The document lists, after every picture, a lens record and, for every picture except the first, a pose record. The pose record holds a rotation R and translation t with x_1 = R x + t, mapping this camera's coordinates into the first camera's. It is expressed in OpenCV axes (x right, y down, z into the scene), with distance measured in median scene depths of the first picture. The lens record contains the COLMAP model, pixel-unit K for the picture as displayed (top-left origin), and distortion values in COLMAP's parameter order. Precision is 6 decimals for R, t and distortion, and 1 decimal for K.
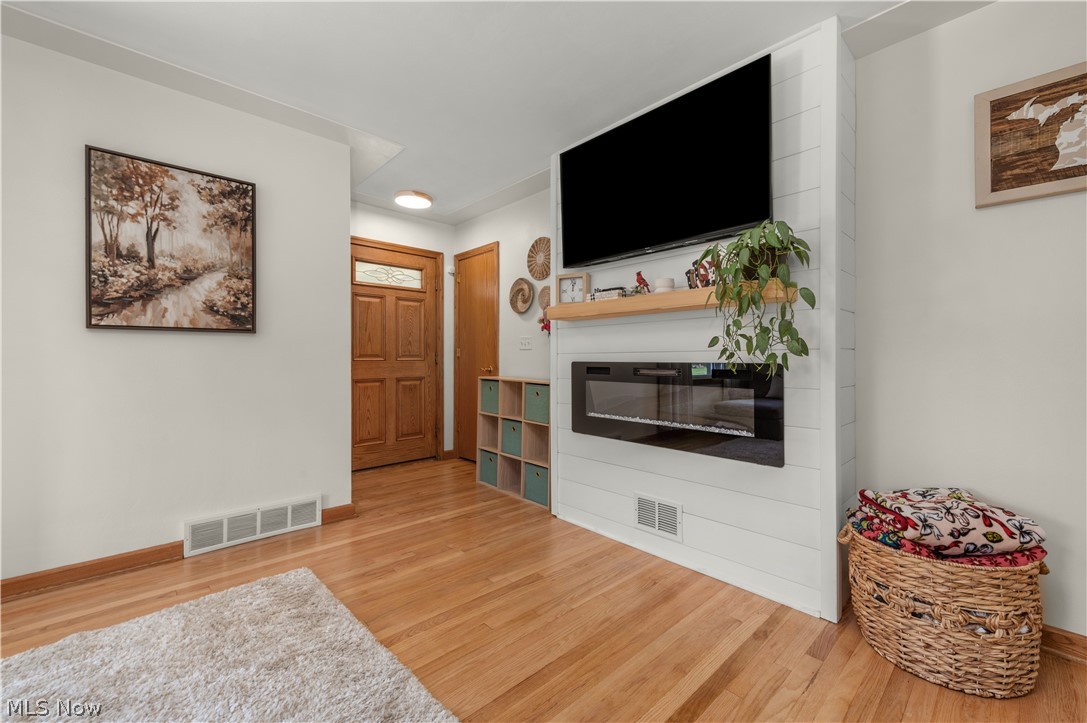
lens RADIAL K [[429.5, 0, 506.6], [0, 429.5, 359.5], [0, 0, 1]] dist [0.006167, -0.001571]
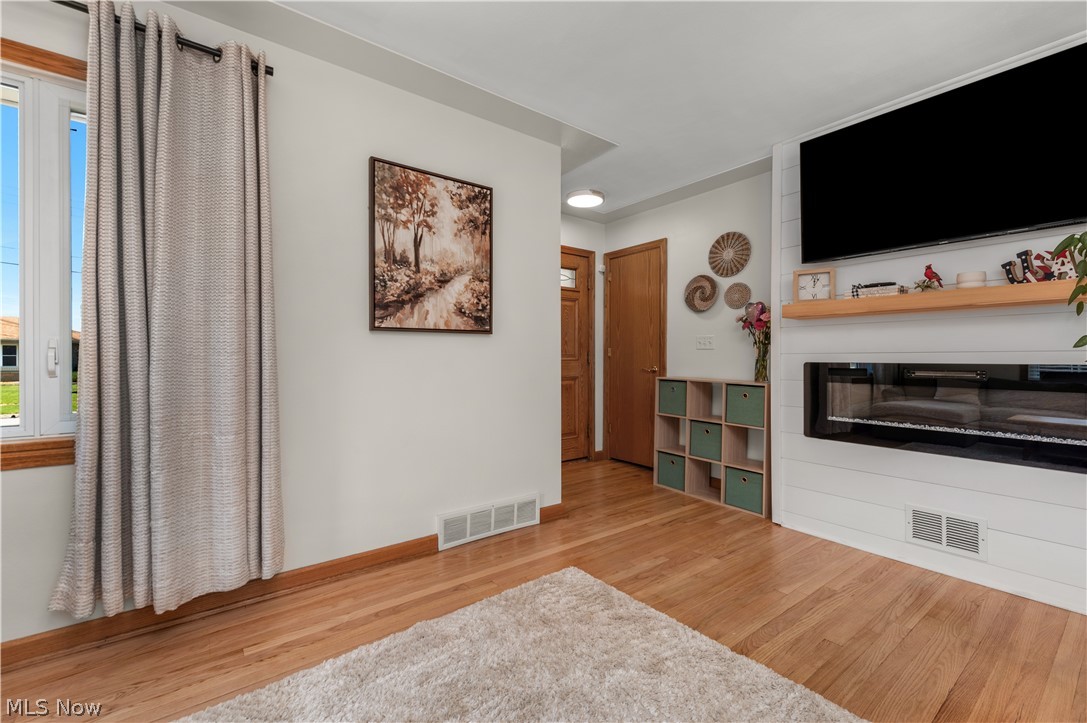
lens RADIAL K [[429.5, 0, 502.6], [0, 429.5, 359.0], [0, 0, 1]] dist [0.006167, -0.001571]
pose [[0.994703, 0.001017, -0.102787, -0.475686], [-0.000838, 0.999998, 0.001779, -0.003878], [0.102789, -0.001683, 0.994702, -0.013083]]
